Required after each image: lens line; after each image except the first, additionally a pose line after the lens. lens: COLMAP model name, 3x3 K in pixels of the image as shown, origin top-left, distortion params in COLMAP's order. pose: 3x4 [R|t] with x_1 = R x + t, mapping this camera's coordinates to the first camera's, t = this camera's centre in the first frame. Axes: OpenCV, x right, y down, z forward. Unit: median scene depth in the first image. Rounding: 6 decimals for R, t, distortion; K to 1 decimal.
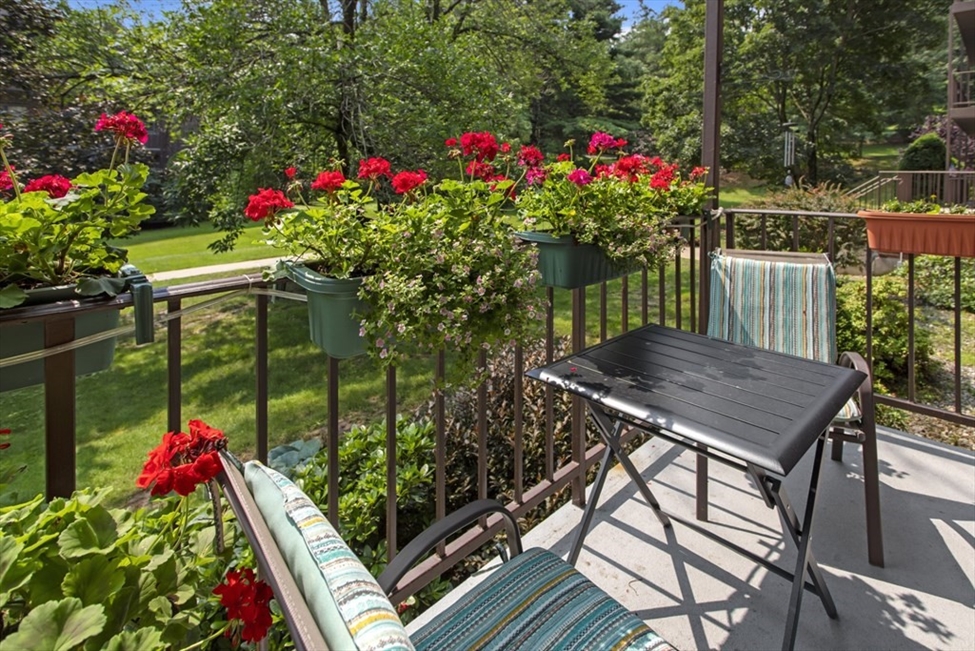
lens RADIAL K [[539.2, 0, 487.5], [0, 539.2, 325.5], [0, 0, 1]] dist [0.016012, -0.010856]
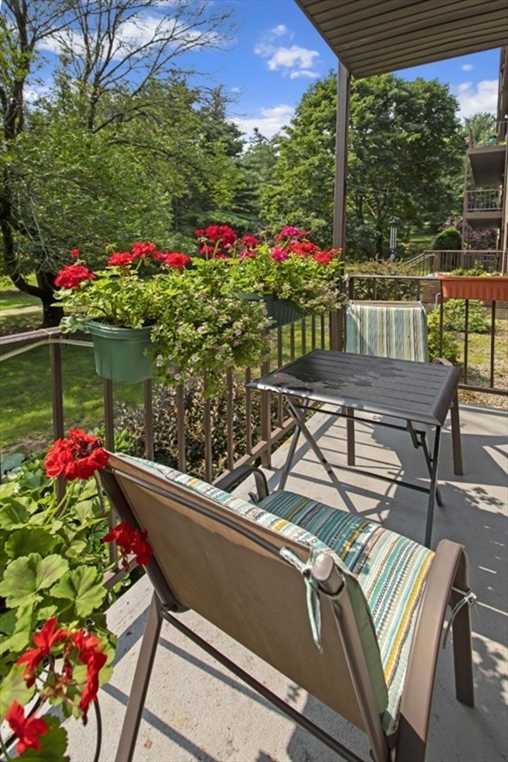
lens RADIAL K [[364.0, 0, 254.0], [0, 364.0, 381.0], [0, 0, 1]] dist [0.002605, 0.000297]
pose [[0.976749, -0.073623, 0.201350, -0.117970], [0.059933, 0.995510, 0.073272, 0.000756], [-0.205840, -0.059500, 0.976775, -0.018655]]
